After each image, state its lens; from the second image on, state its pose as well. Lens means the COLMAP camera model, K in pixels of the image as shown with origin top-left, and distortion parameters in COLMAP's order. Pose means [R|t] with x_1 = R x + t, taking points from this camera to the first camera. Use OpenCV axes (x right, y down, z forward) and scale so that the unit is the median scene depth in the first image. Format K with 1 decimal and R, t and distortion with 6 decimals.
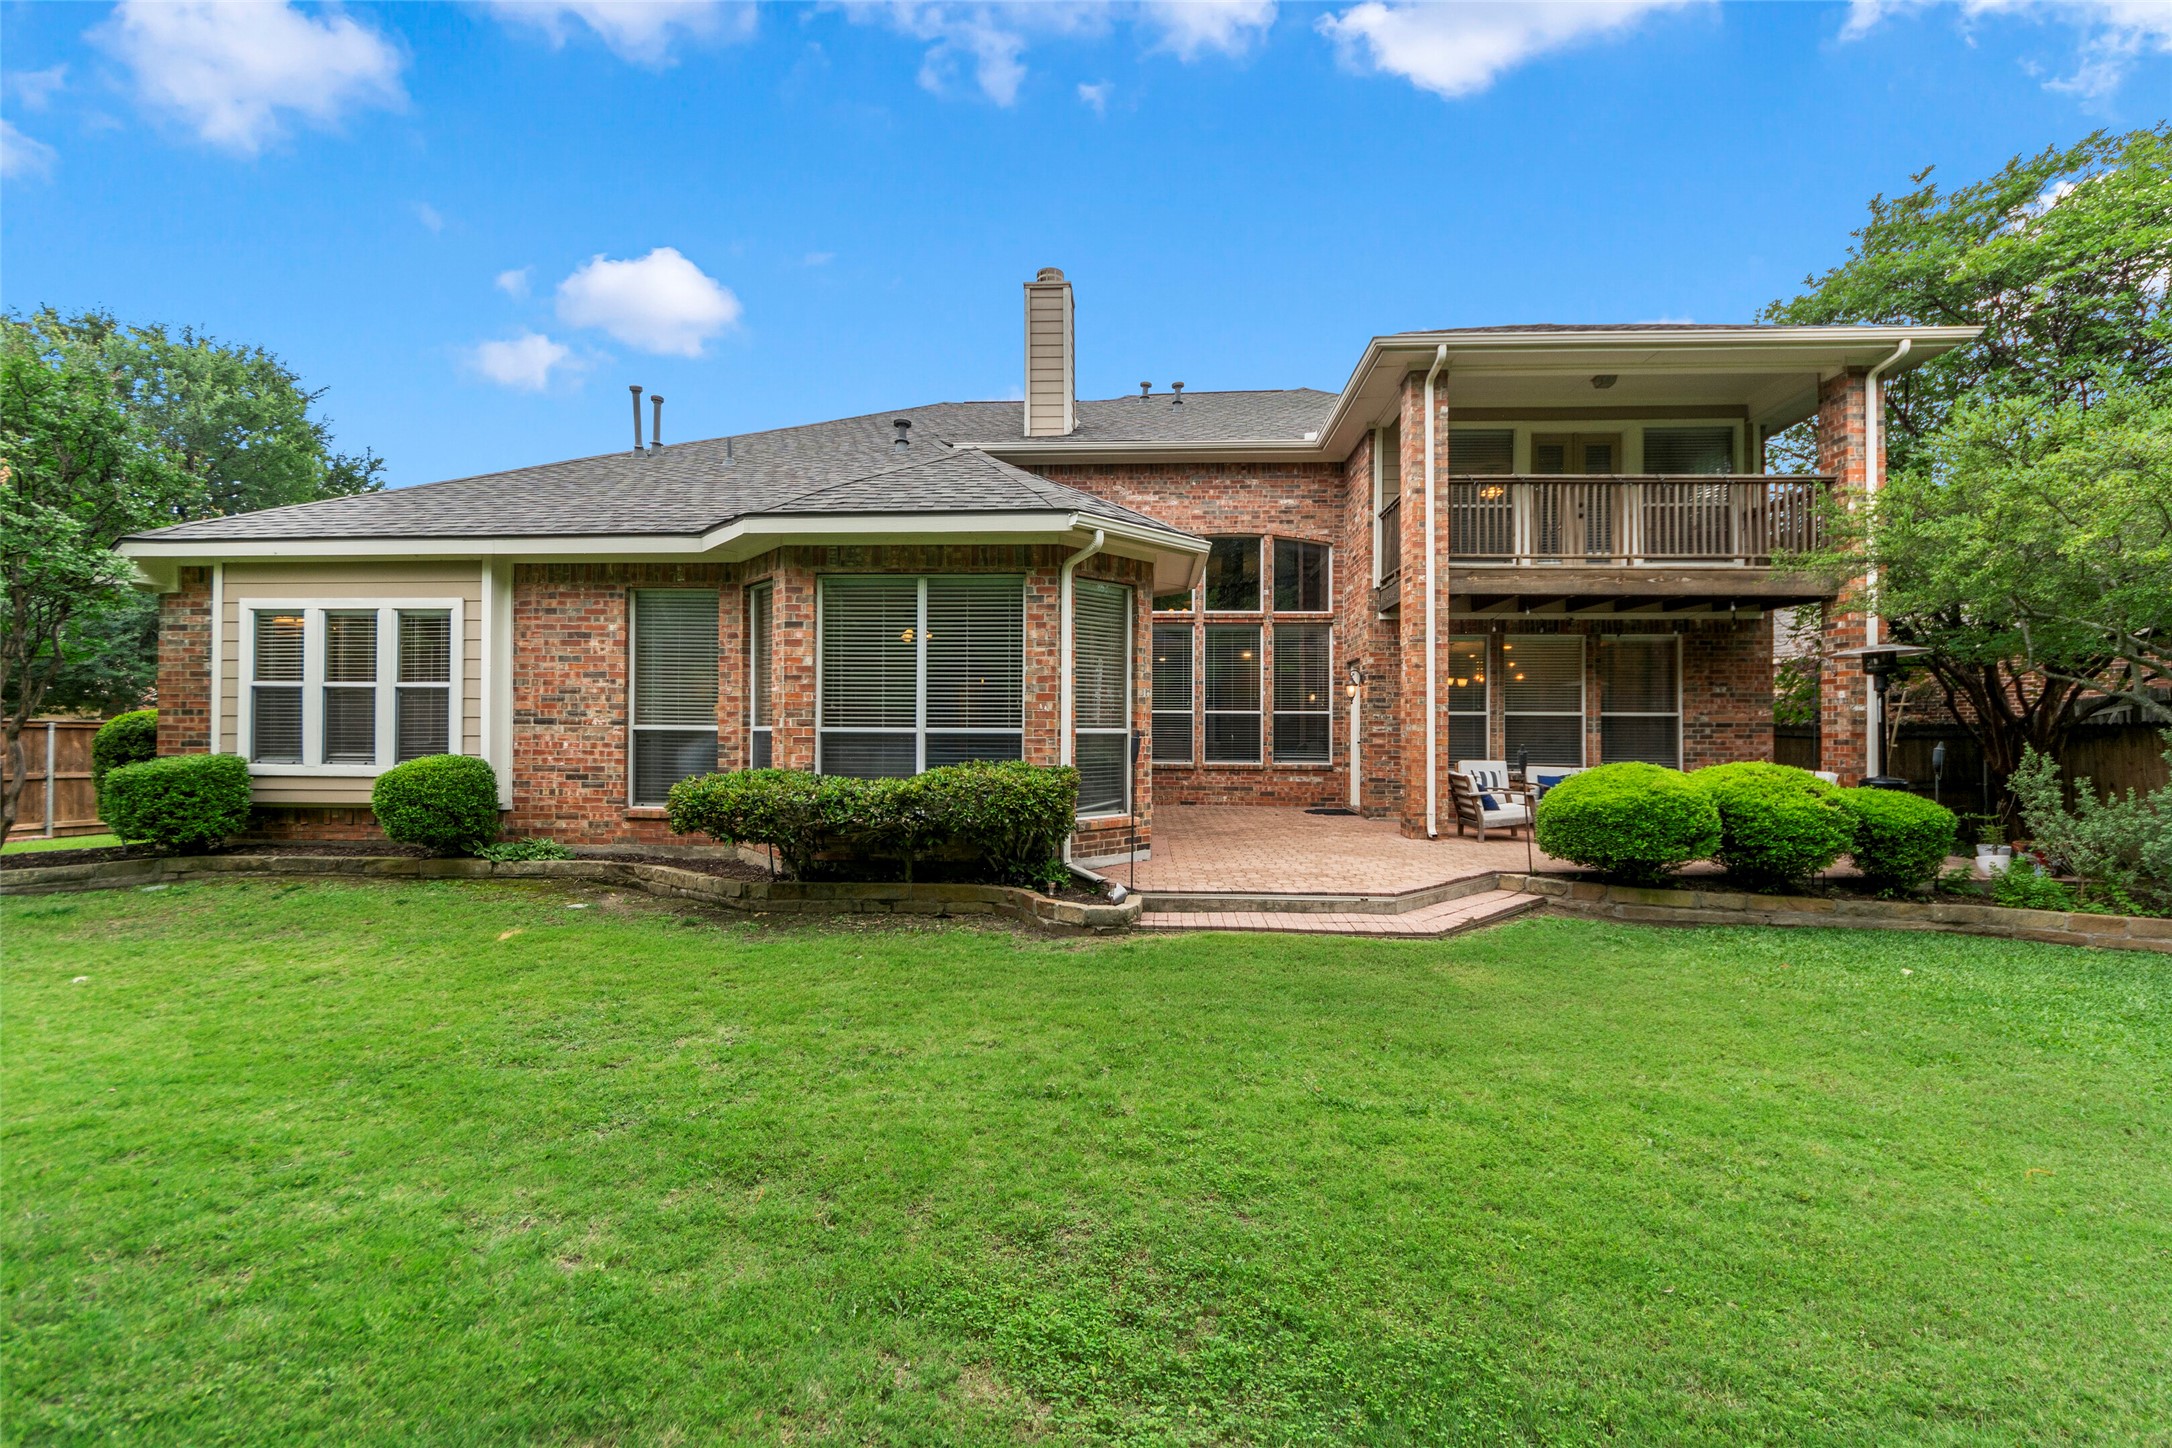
lens RADIAL K [[857.6, 0, 1095.2], [0, 857.6, 738.1], [0, 0, 1]] dist [0.000445, -0.000147]
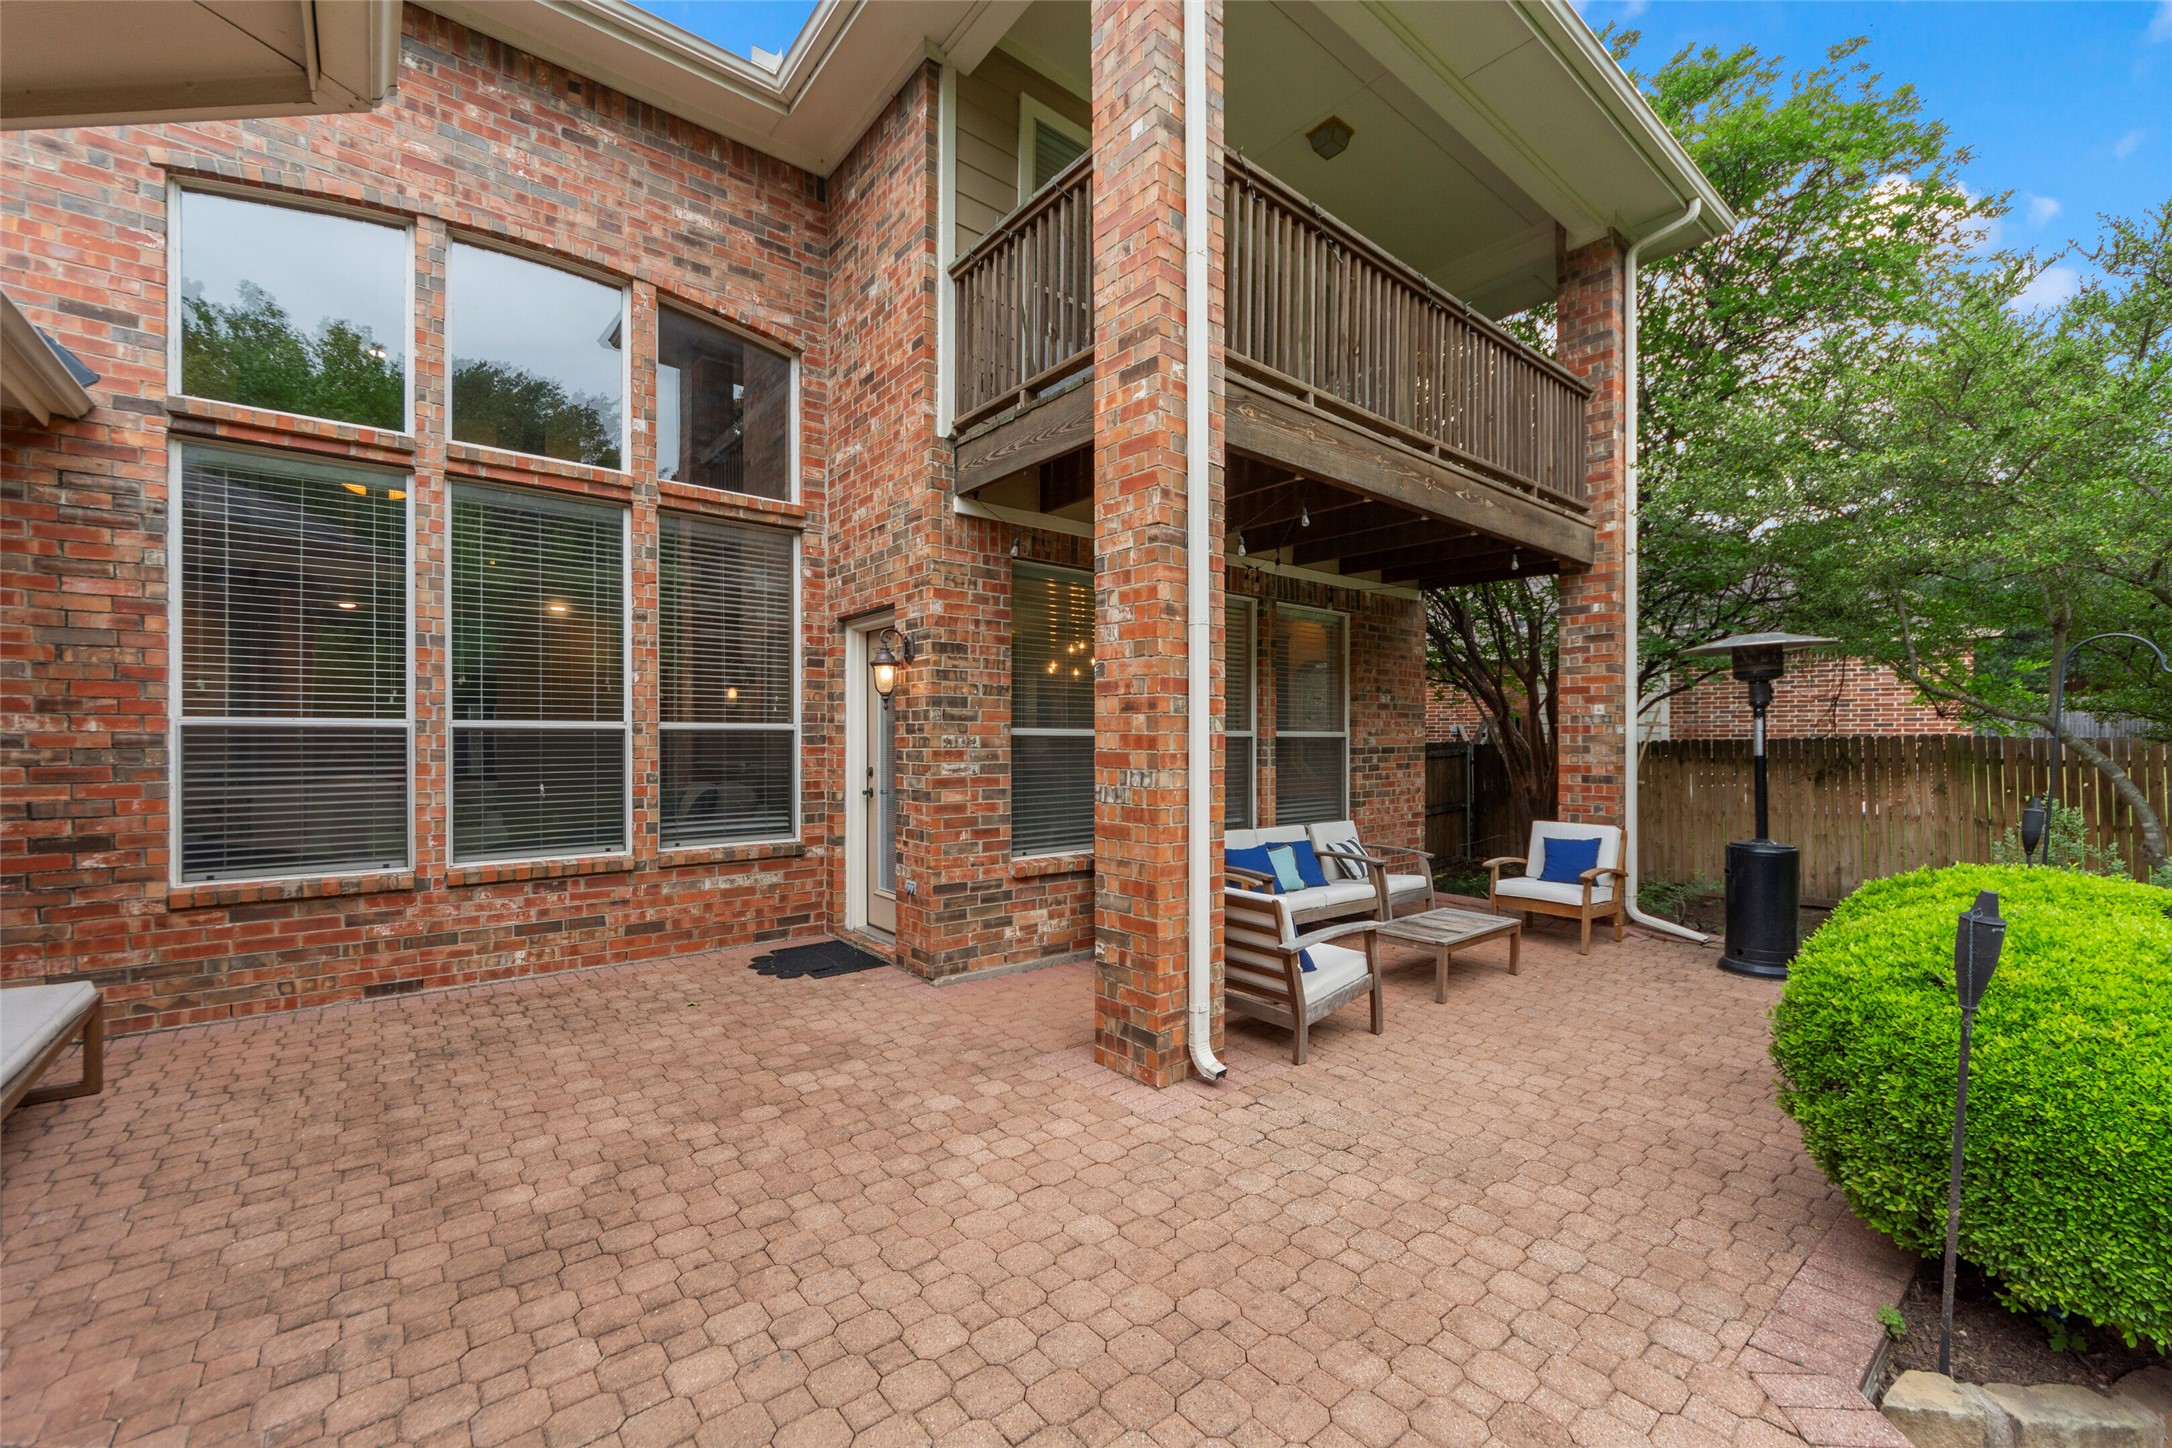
lens RADIAL K [[857.6, 0, 1095.2], [0, 857.6, 738.1], [0, 0, 1]] dist [0.000445, -0.000147]
pose [[0.723178, -0.004727, 0.690646, 0.082569], [0.007744, 0.999969, -0.001264, -0.023772], [-0.690619, 0.006262, 0.723192, 0.612939]]
